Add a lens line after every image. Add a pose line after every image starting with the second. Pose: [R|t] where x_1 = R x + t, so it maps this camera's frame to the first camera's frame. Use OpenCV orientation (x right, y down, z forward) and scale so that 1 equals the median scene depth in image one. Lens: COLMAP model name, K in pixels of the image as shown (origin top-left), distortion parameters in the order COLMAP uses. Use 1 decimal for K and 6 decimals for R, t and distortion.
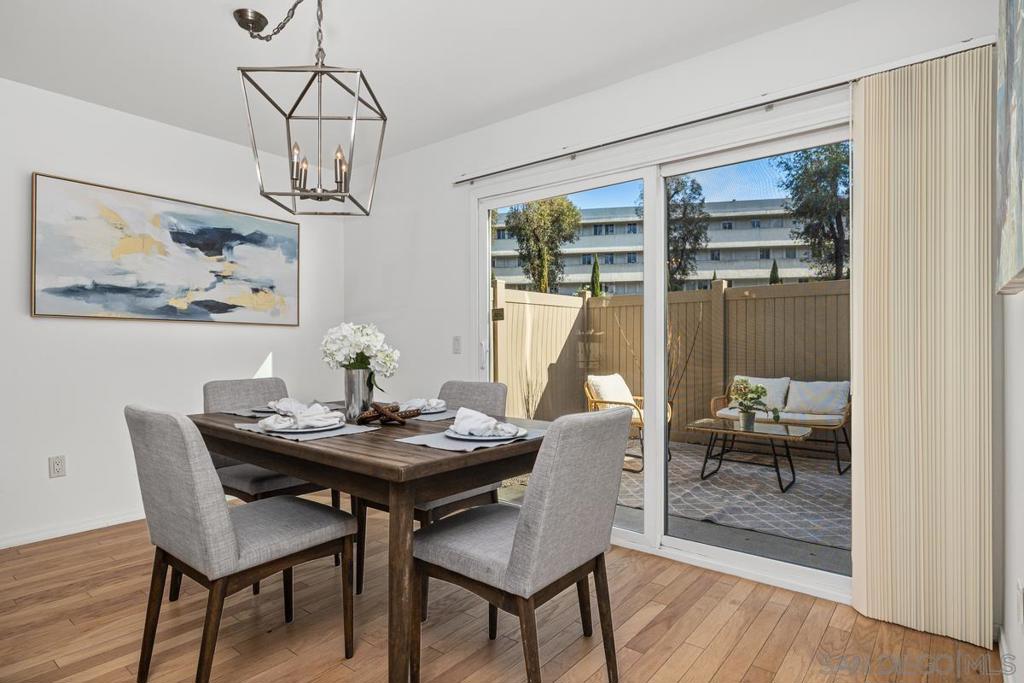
lens RADIAL K [[532.8, 0, 518.3], [0, 532.8, 342.2], [0, 0, 1]] dist [-0.000707, 0.000007]
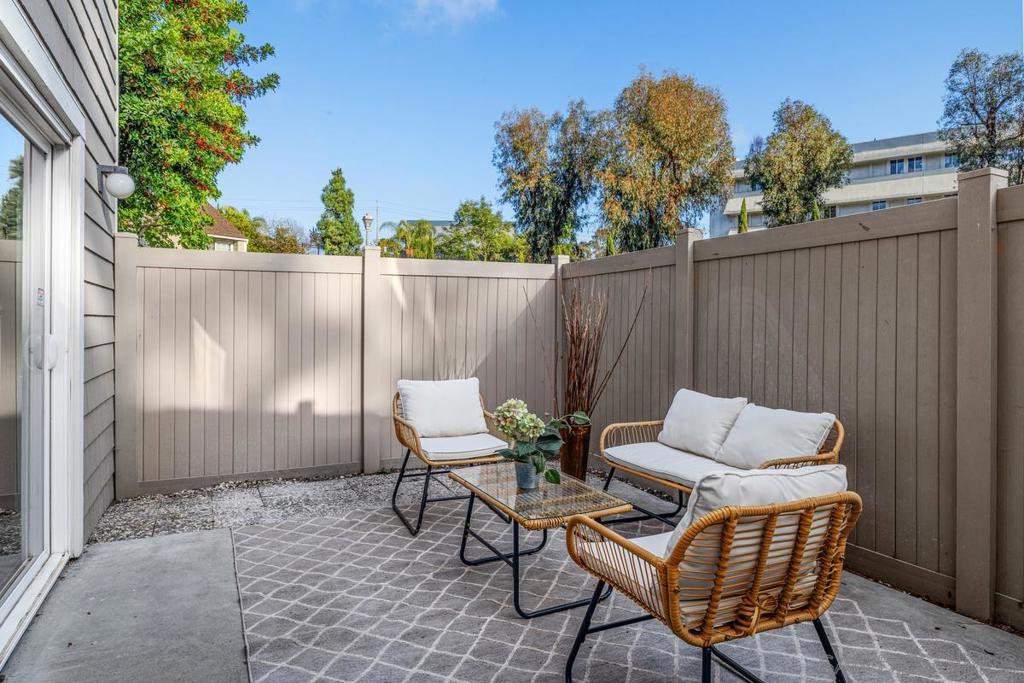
lens RADIAL K [[599.4, 0, 511.0], [0, 599.4, 330.4], [0, 0, 1]] dist [0.004547, 0.001187]
pose [[0.908802, 0.013247, -0.417018, 0.504366], [-0.003737, 0.999714, 0.023613, -0.016751], [0.417211, -0.019901, 0.908592, 0.305472]]
